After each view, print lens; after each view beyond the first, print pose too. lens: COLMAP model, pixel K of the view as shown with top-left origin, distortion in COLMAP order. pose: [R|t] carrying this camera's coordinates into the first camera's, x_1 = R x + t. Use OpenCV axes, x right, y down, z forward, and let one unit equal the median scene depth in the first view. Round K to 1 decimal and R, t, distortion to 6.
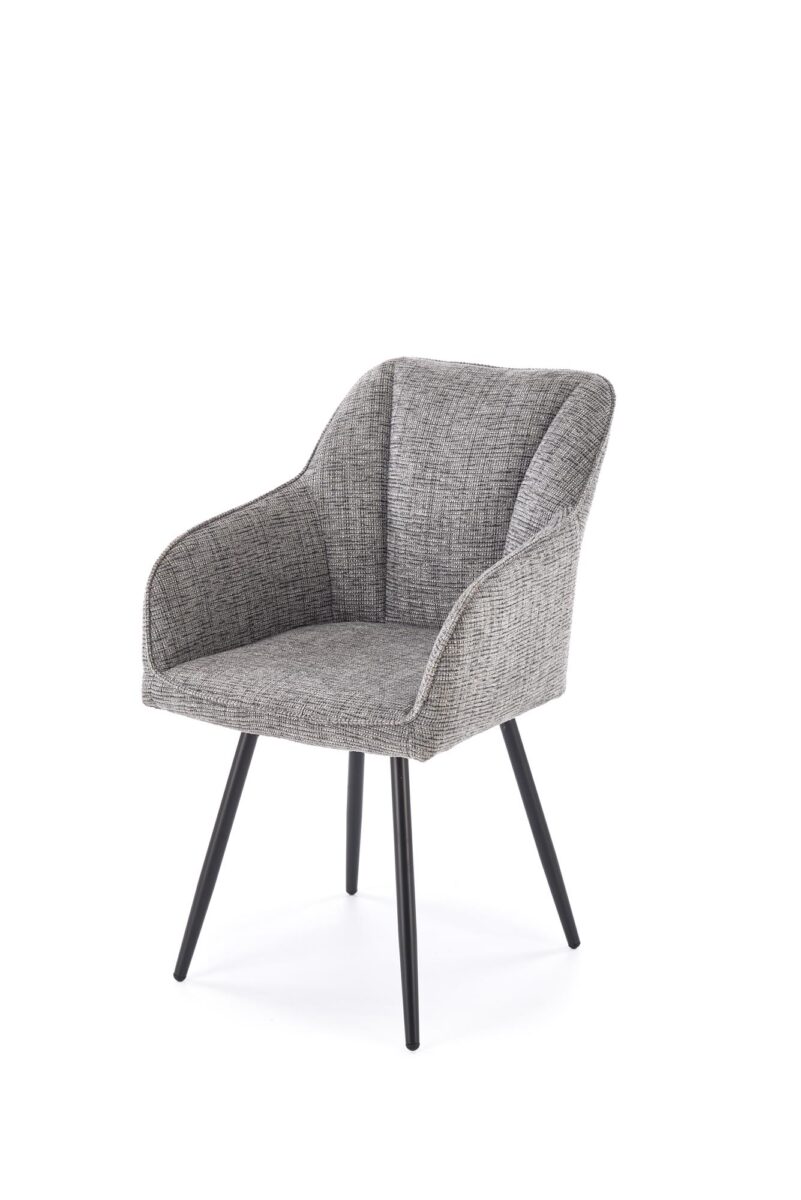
lens RADIAL K [[2229.3, 0, 400.5], [0, 2229.3, 600.0], [0, 0, 1]] dist [0.204560, 0.019974]
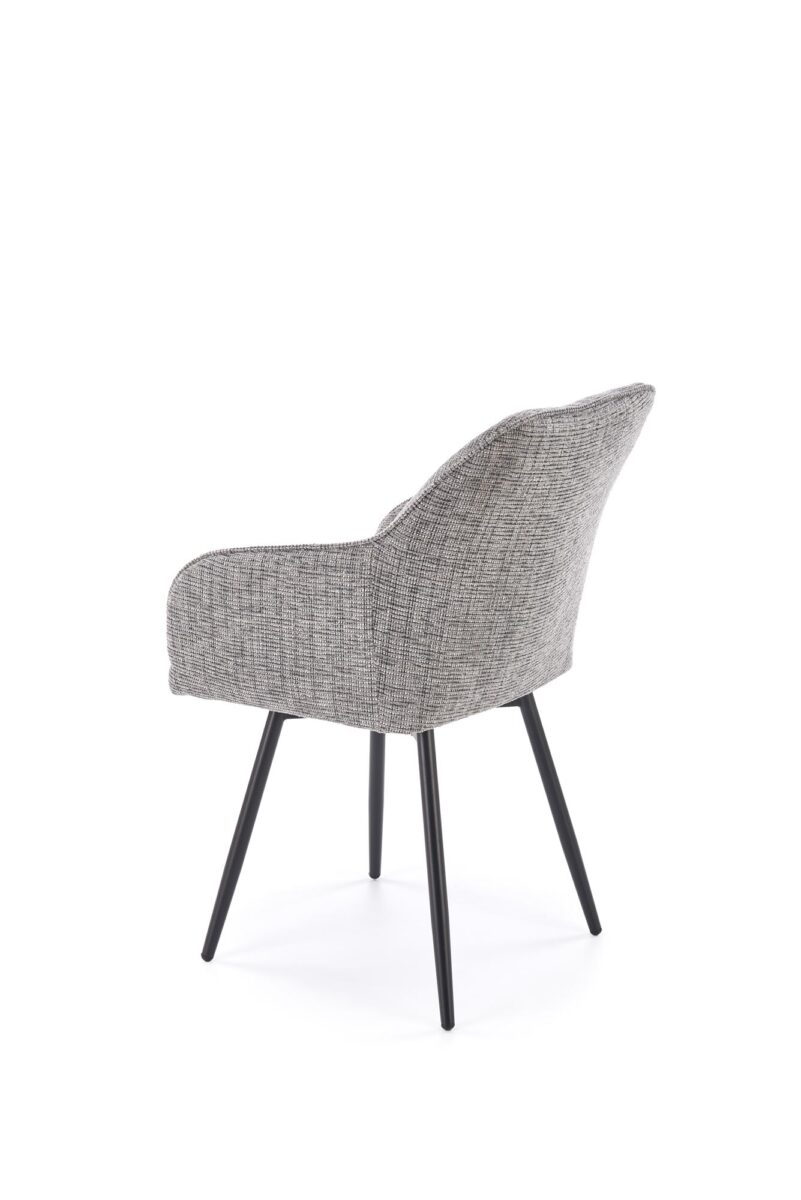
lens RADIAL K [[2229.3, 0, 400.5], [0, 2229.3, 600.0], [0, 0, 1]] dist [0.204560, 0.019974]
pose [[-0.007813, 0.241709, -0.970317, 0.955475], [-0.223806, 0.945309, 0.237281, -0.231283], [0.974602, 0.219016, 0.046710, 0.930420]]
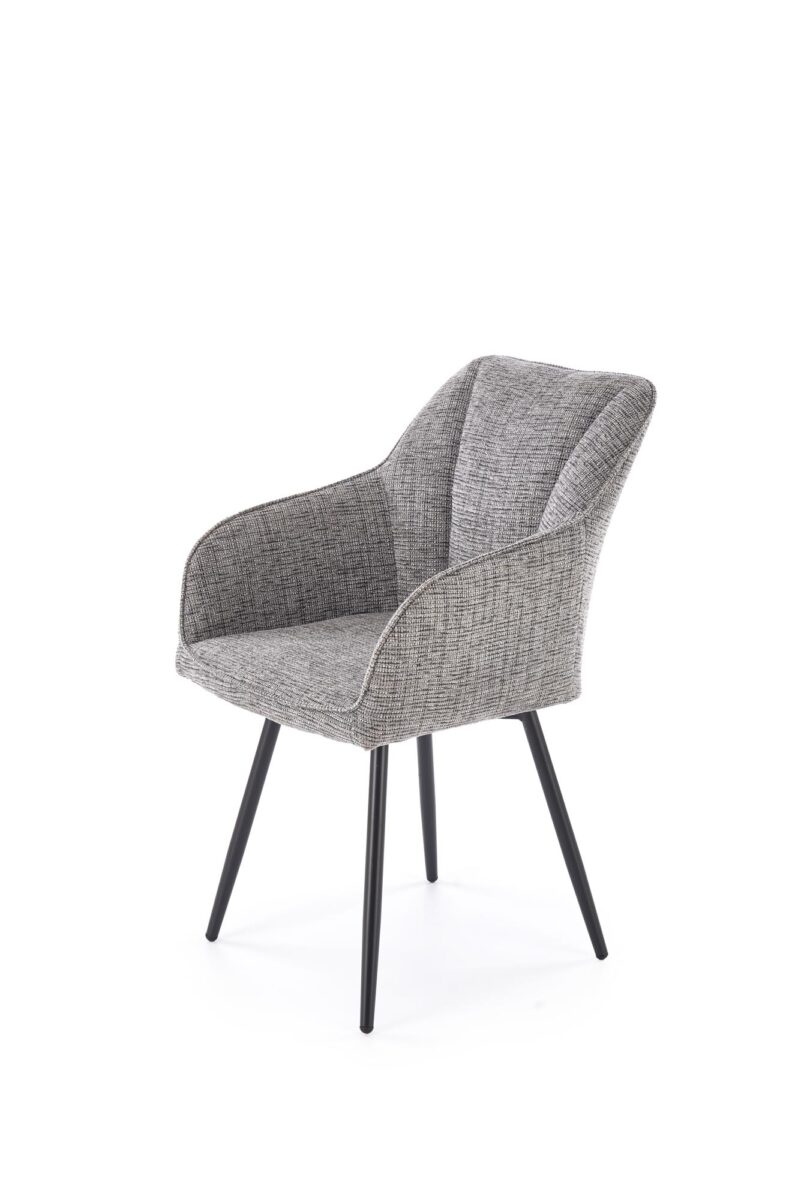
lens RADIAL K [[2229.3, 0, 400.5], [0, 2229.3, 600.0], [0, 0, 1]] dist [0.204560, 0.019974]
pose [[0.946649, 0.074617, -0.313510, 0.301516], [-0.074068, 0.997159, 0.013681, -0.009848], [0.313640, 0.010270, 0.949486, 0.032951]]
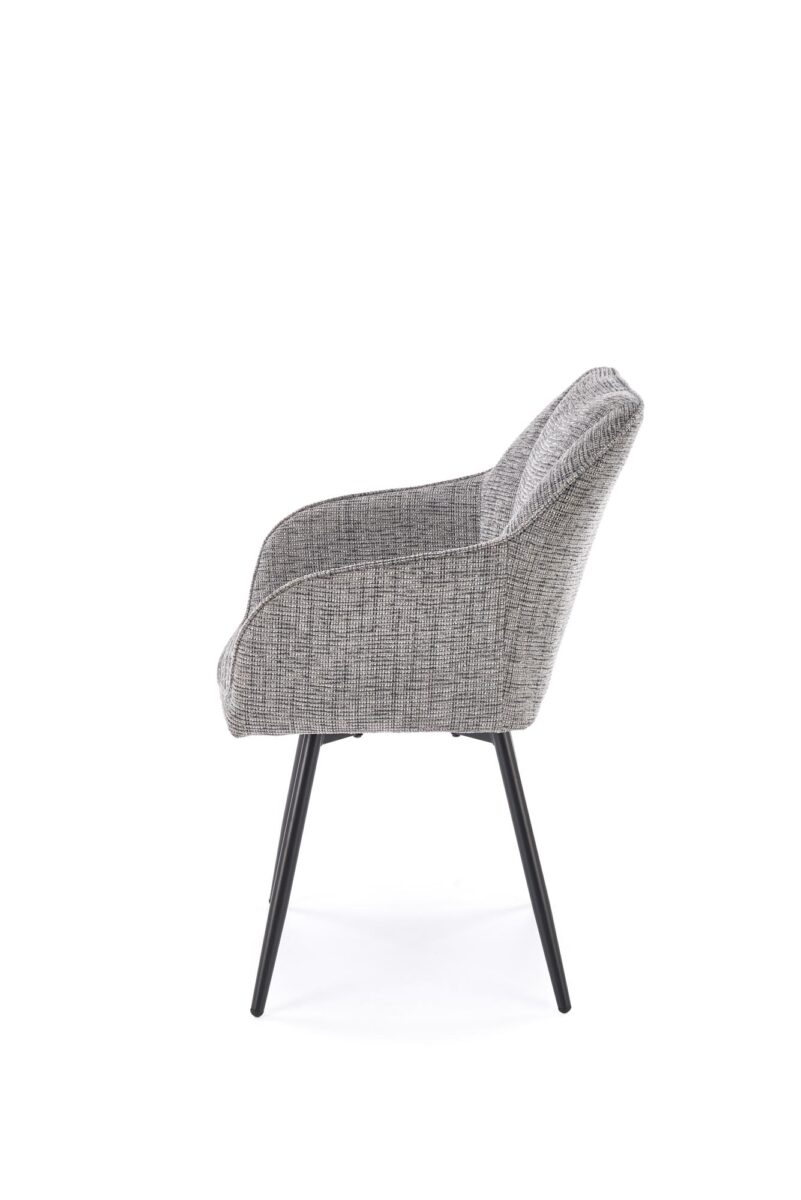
lens RADIAL K [[2229.3, 0, 400.5], [0, 2229.3, 600.0], [0, 0, 1]] dist [0.204560, 0.019974]
pose [[0.580557, 0.192974, -0.791021, 0.767420], [-0.185672, 0.977288, 0.102144, -0.097935], [0.792767, 0.087570, 0.603202, 0.381359]]
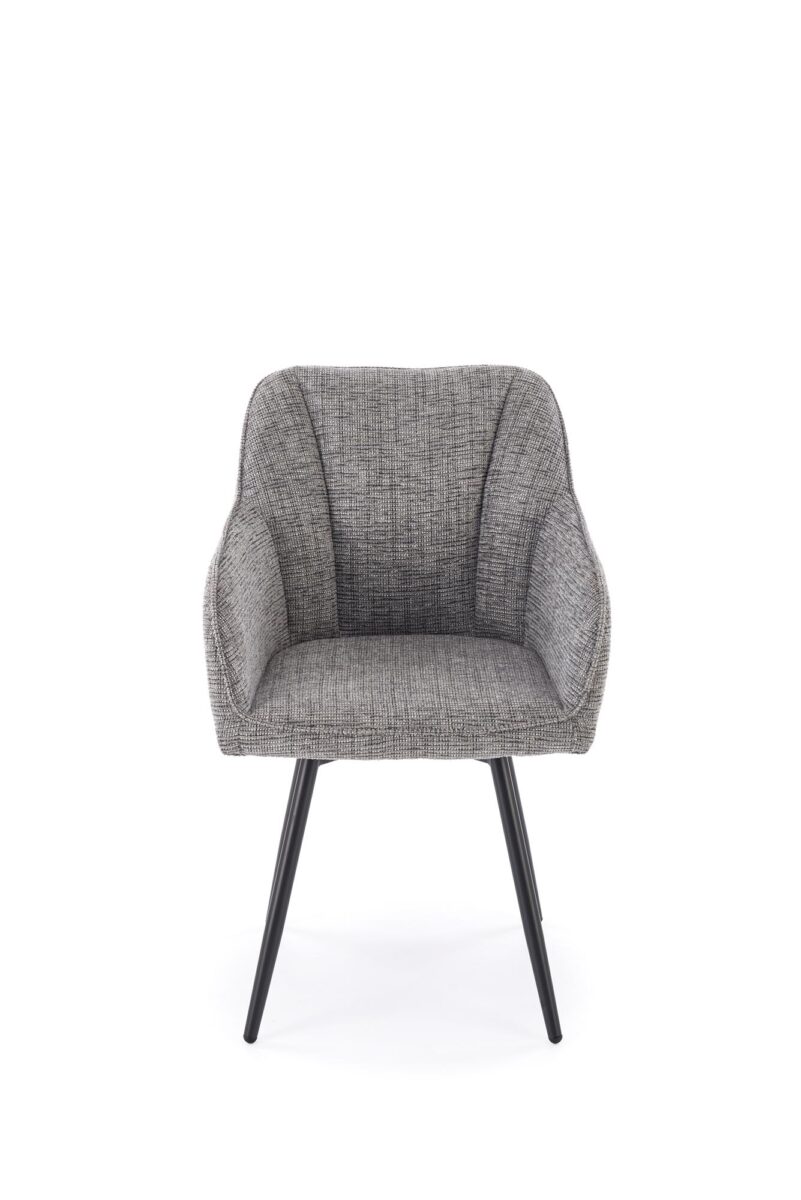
lens RADIAL K [[2229.3, 0, 400.5], [0, 2229.3, 600.0], [0, 0, 1]] dist [0.204560, 0.019974]
pose [[0.822913, -0.130801, 0.552906, -0.541810], [0.131756, 0.990545, 0.038236, -0.041155], [-0.552680, 0.041384, 0.832366, 0.176943]]
